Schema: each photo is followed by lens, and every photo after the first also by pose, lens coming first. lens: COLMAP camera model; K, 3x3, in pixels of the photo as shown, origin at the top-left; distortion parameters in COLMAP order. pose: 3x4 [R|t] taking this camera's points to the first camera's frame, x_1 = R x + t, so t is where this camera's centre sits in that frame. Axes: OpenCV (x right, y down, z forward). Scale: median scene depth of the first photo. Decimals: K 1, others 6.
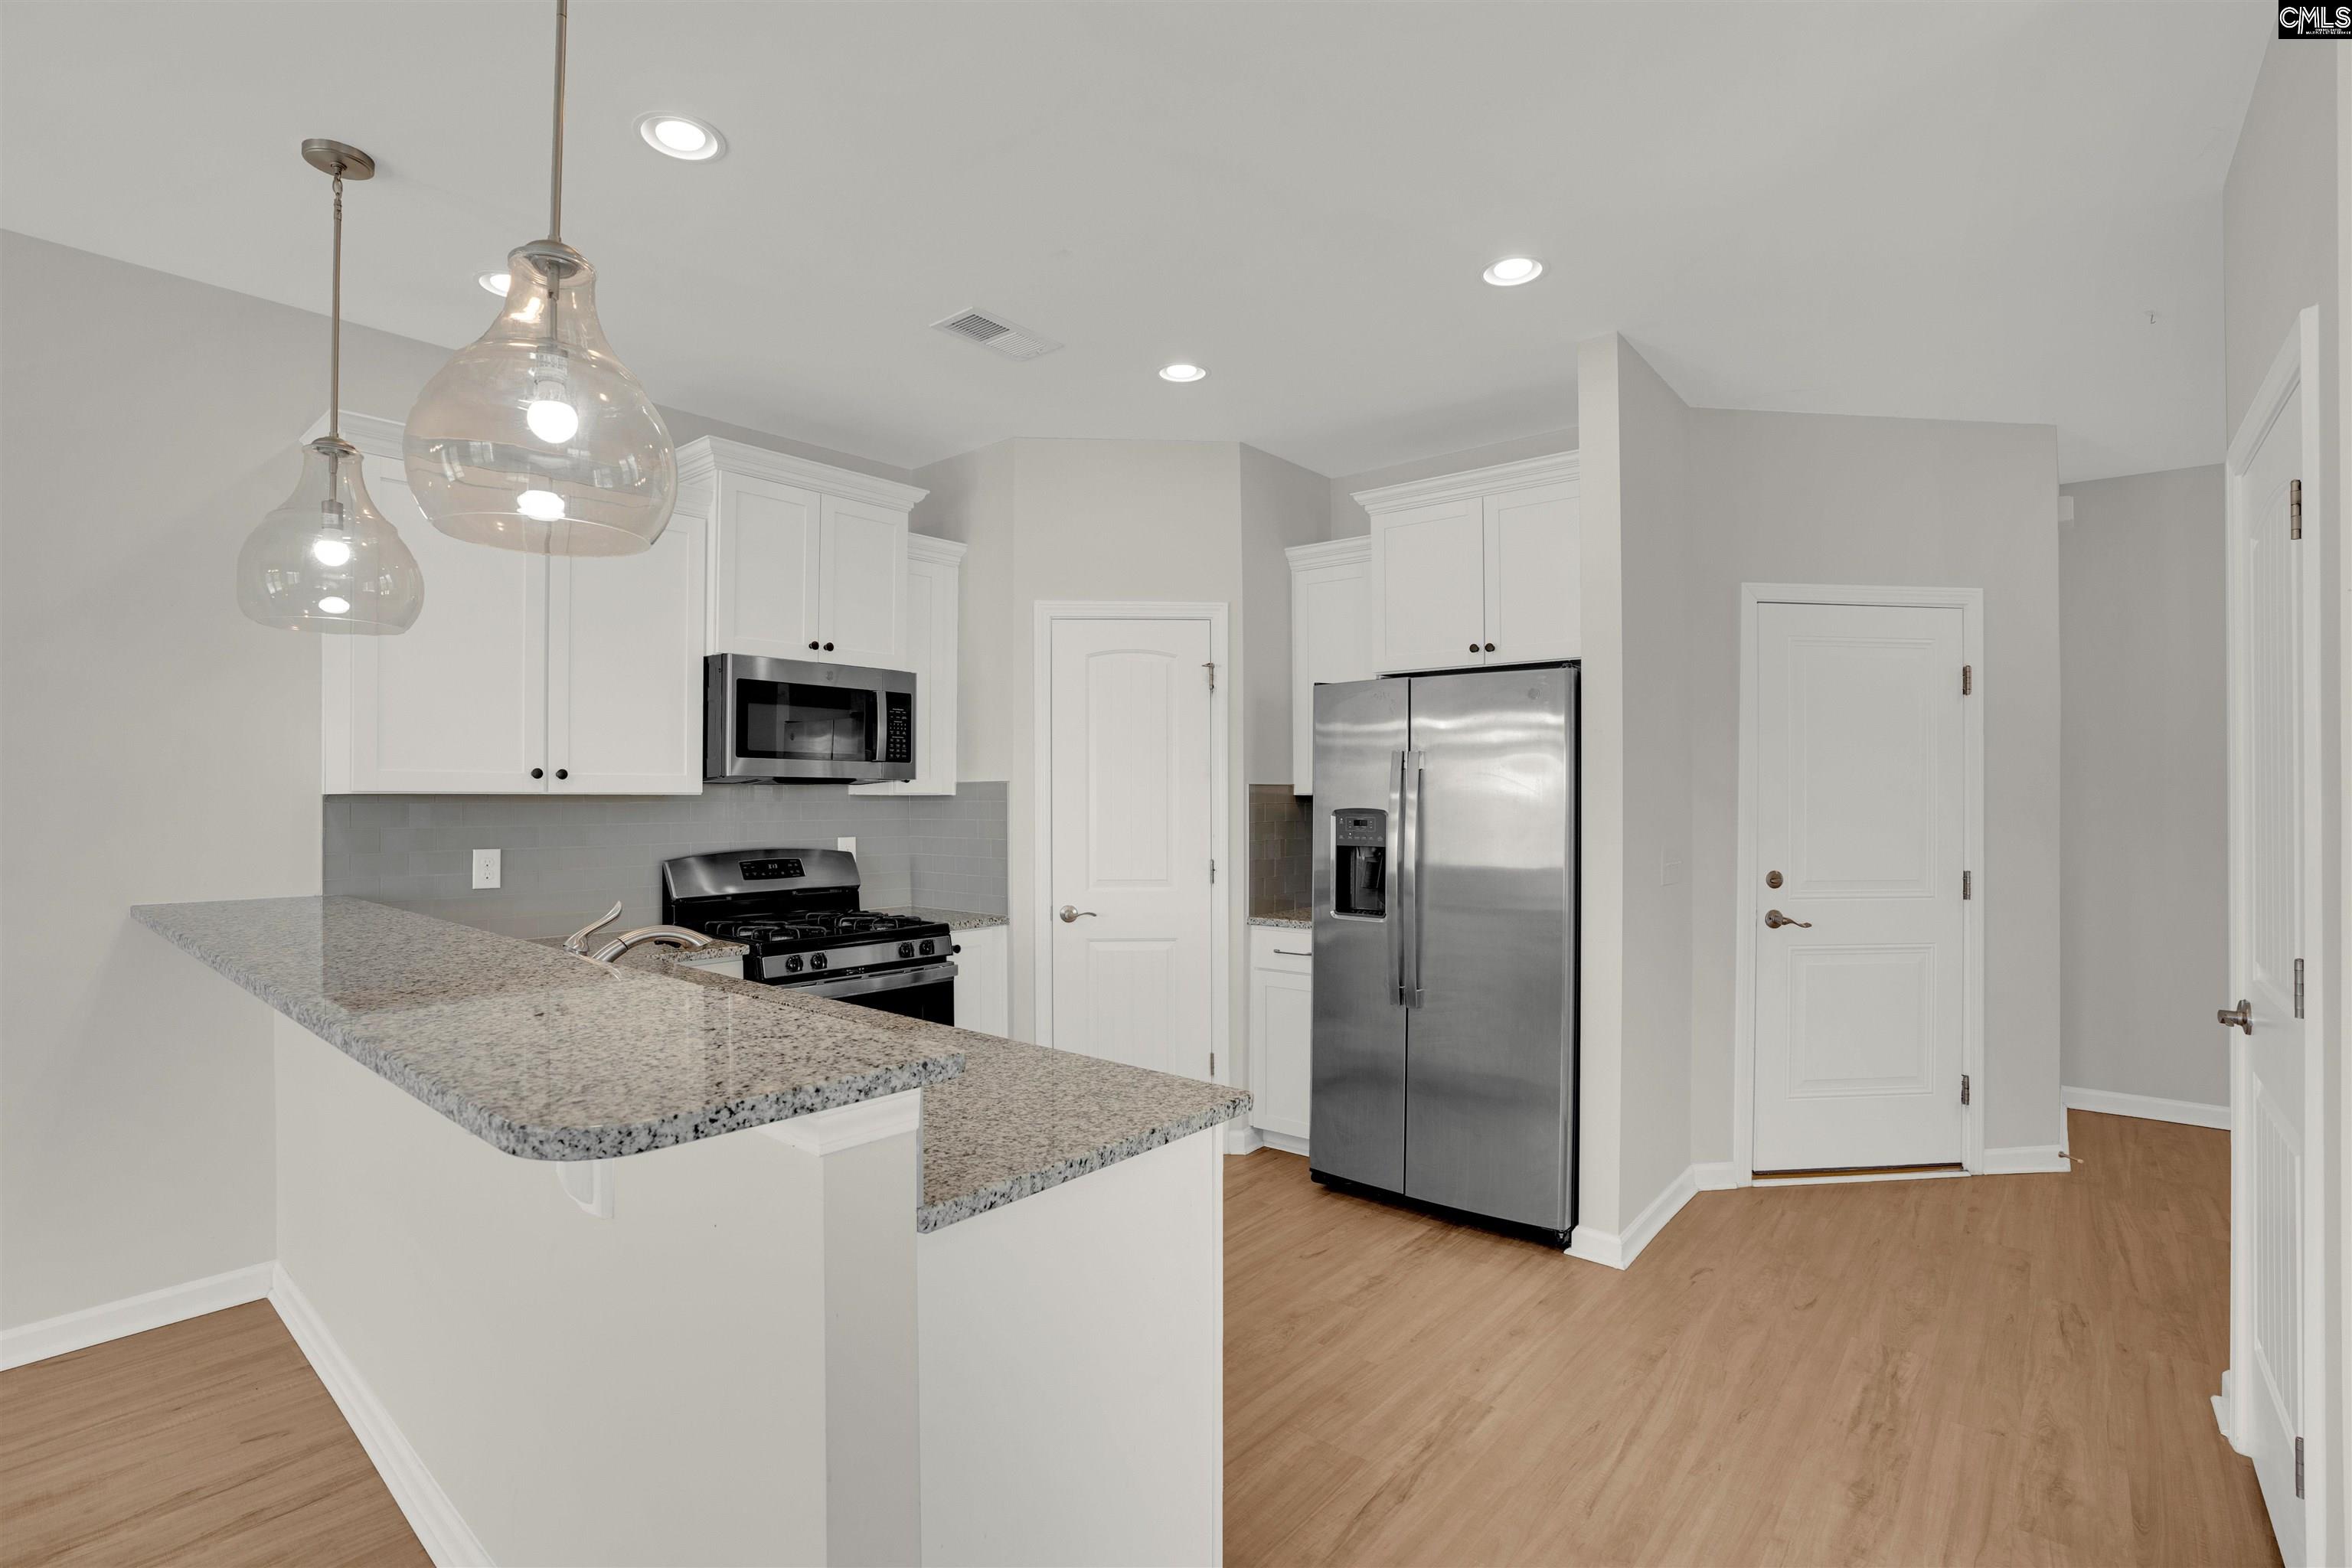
lens RADIAL K [[1093.7, 0, 1178.0], [0, 1093.7, 779.2], [0, 0, 1]] dist [-0.054505, 0.017920]
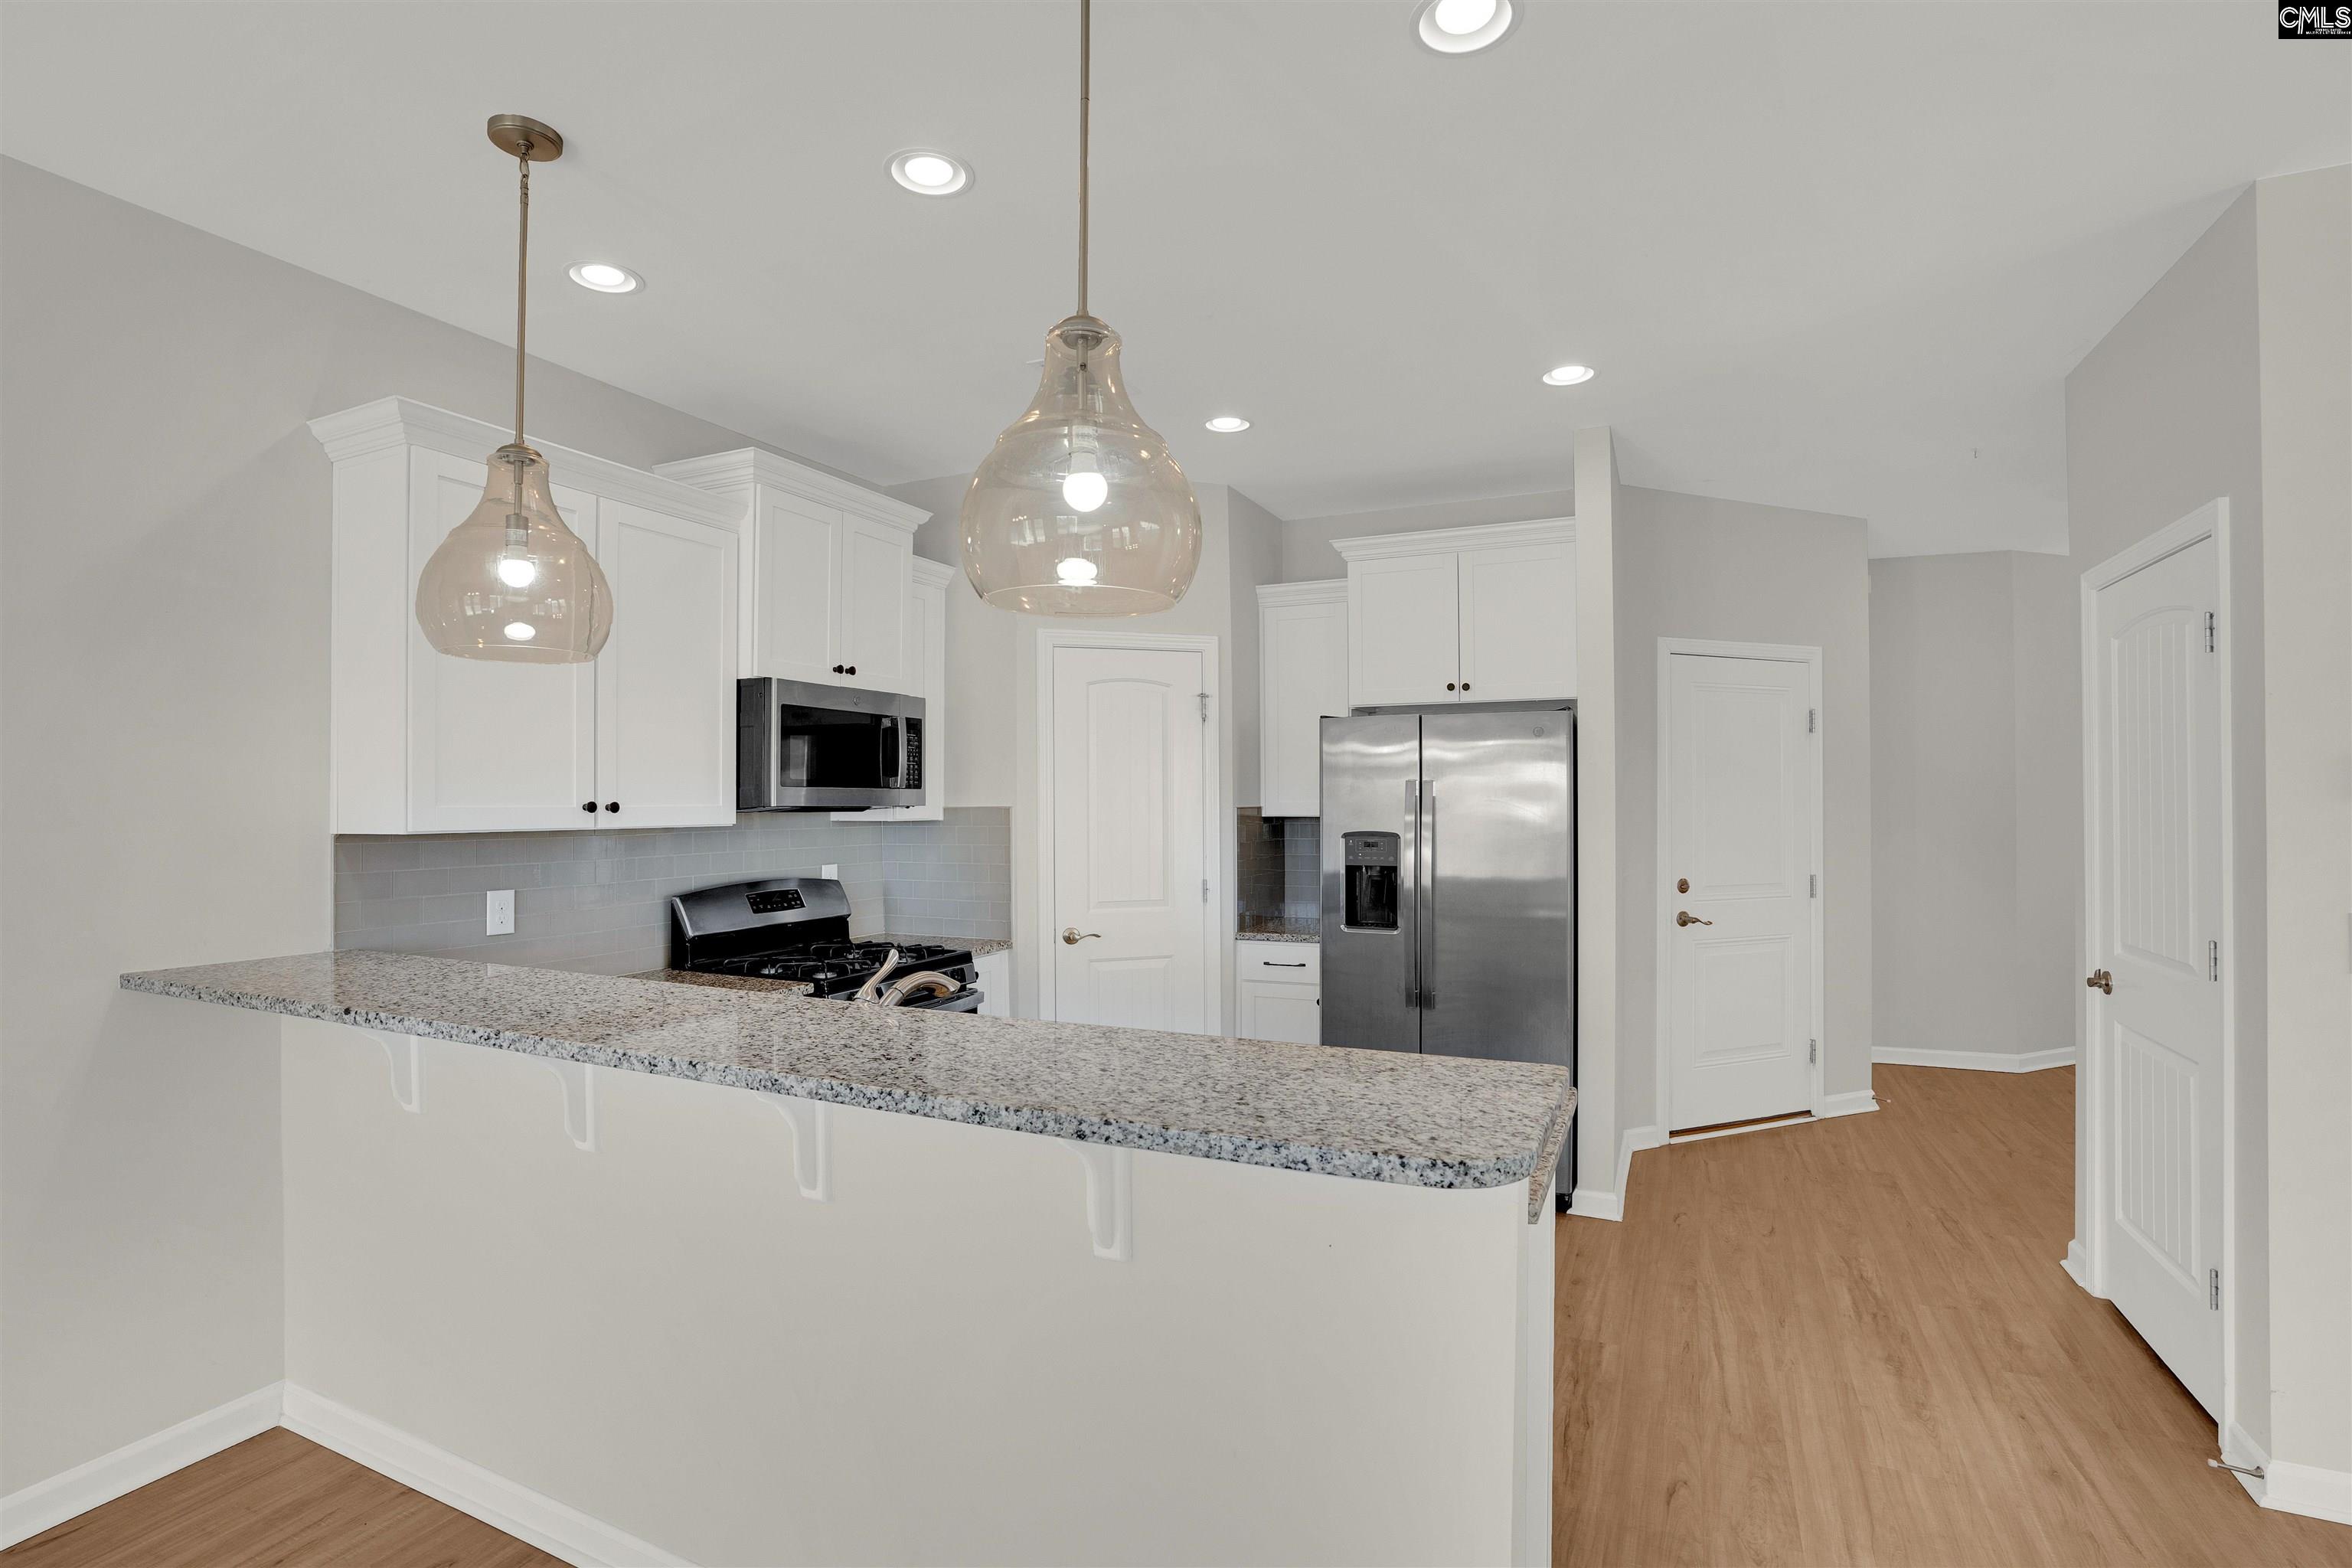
lens RADIAL K [[1093.7, 0, 1179.7], [0, 1093.7, 780.6], [0, 0, 1]] dist [-0.054505, 0.017920]
pose [[0.964295, -0.000647, 0.264829, -0.321896], [0.001402, 0.999995, -0.002662, -0.022402], [-0.264826, 0.002938, 0.964292, -0.013376]]
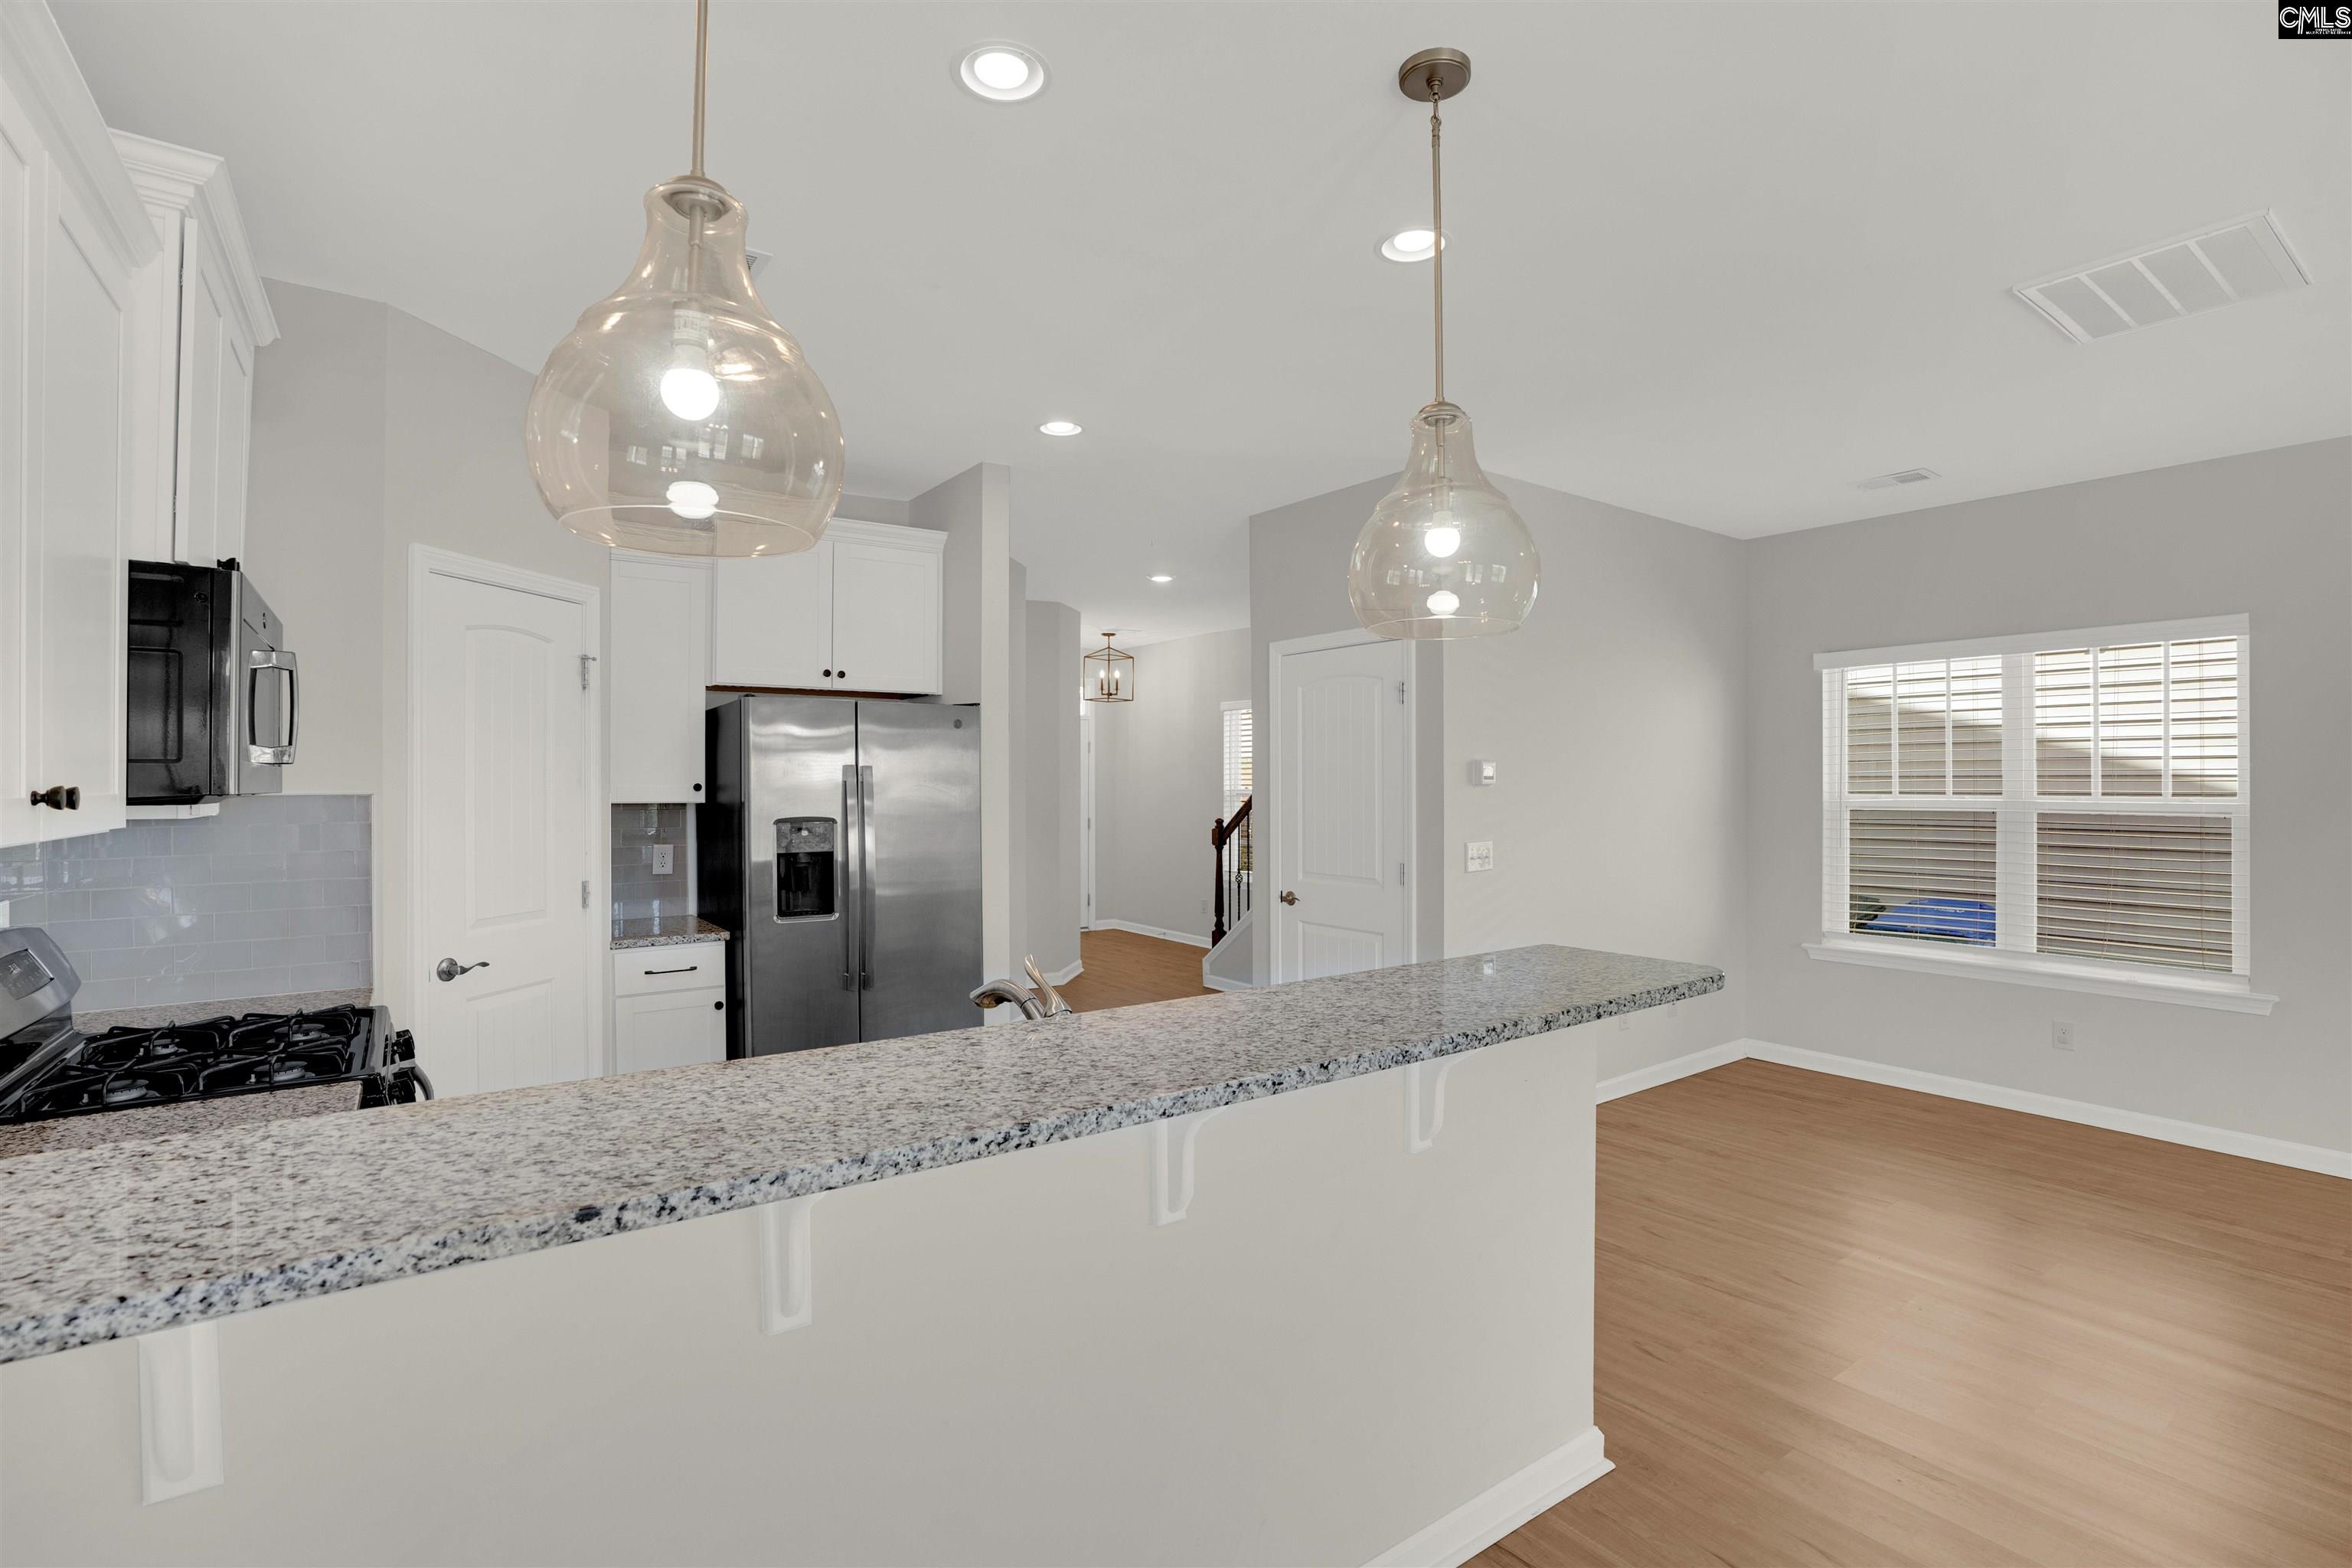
lens RADIAL K [[1093.7, 0, 1143.4], [0, 1093.7, 756.9], [0, 0, 1]] dist [-0.054505, 0.017920]
pose [[0.257420, 0.019400, 0.966105, -0.808157], [-0.011958, 0.999786, -0.016890, -0.018205], [-0.966226, -0.007205, 0.257597, 0.416281]]
